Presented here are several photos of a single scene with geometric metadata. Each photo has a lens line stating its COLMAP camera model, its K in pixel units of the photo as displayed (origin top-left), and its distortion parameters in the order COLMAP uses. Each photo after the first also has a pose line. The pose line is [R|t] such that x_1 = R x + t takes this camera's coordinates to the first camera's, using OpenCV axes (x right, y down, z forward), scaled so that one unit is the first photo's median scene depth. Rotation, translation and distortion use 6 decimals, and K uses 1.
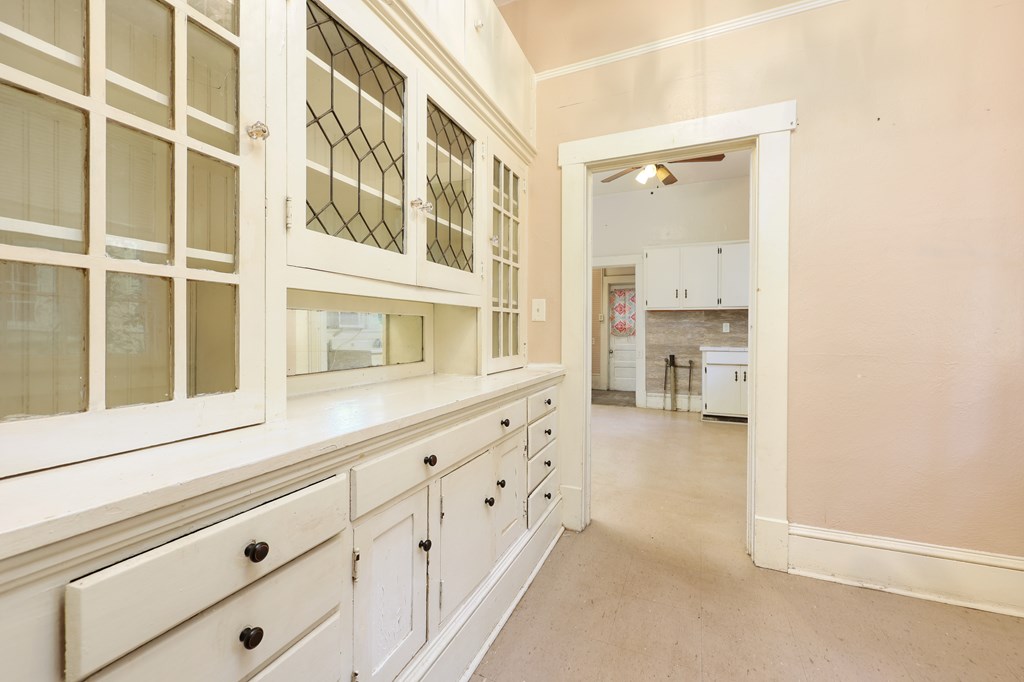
lens RADIAL K [[417.6, 0, 509.5], [0, 417.6, 335.4], [0, 0, 1]] dist [0.000853, 0.000674]
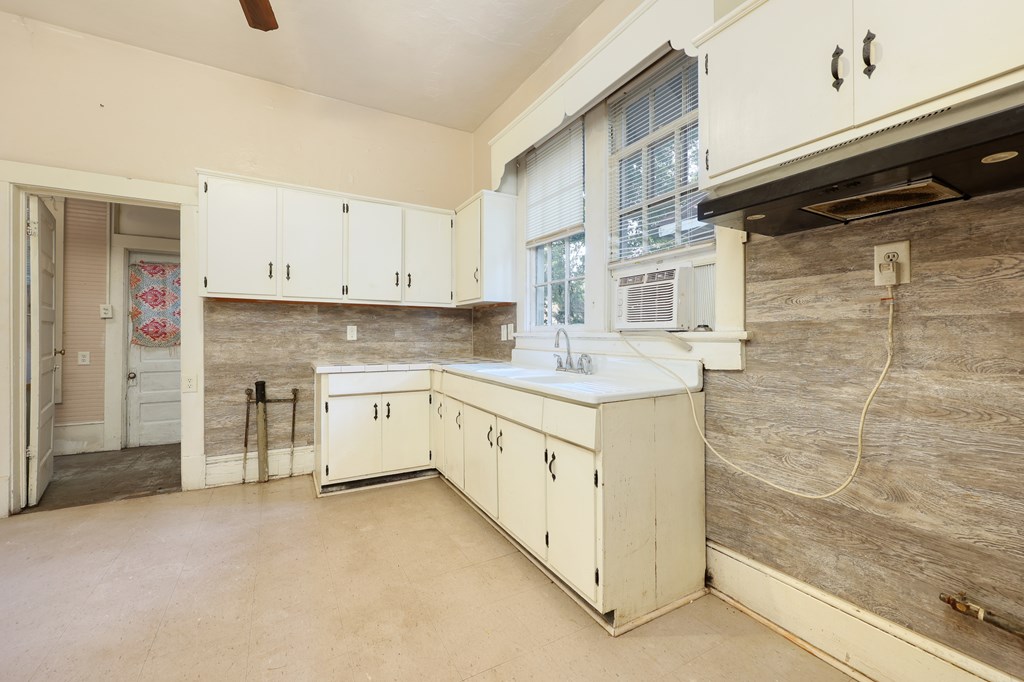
lens RADIAL K [[417.6, 0, 510.1], [0, 417.6, 333.5], [0, 0, 1]] dist [0.000853, 0.000674]
pose [[0.595307, 0.006452, 0.803472, 0.141069], [0.007288, 0.999883, -0.013429, -0.006850], [-0.803465, 0.013851, 0.595191, 0.403131]]
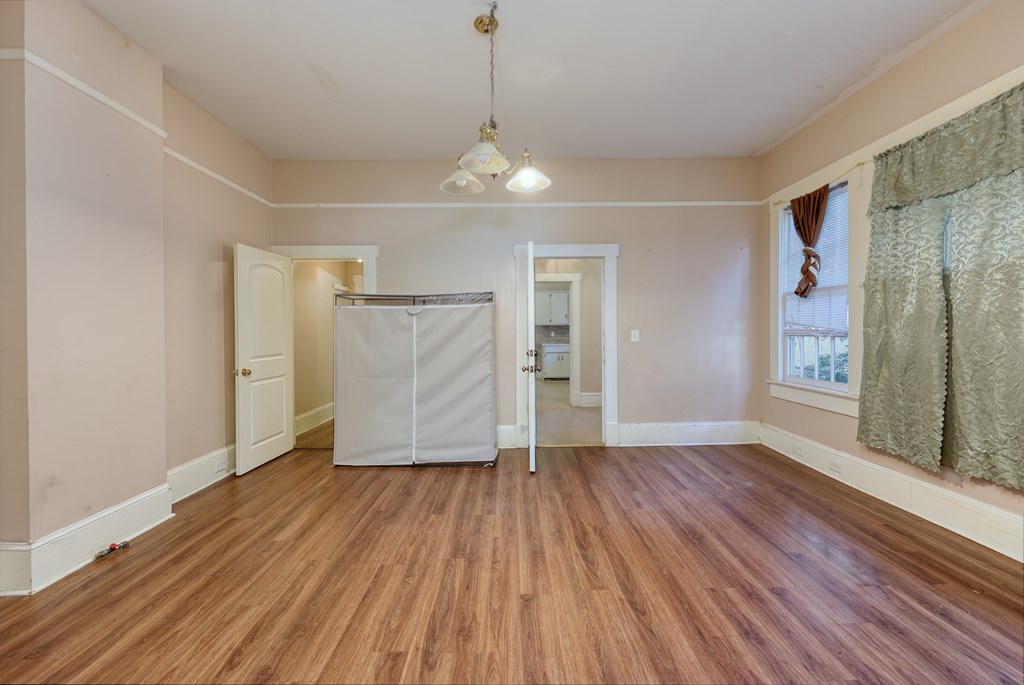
lens RADIAL K [[417.6, 0, 523.3], [0, 417.6, 335.9], [0, 0, 1]] dist [0.000853, 0.000674]
pose [[0.898429, -0.007159, 0.439061, -0.437983], [0.008239, 0.999966, -0.000554, -0.010116], [-0.439042, 0.004115, 0.898457, -0.655173]]
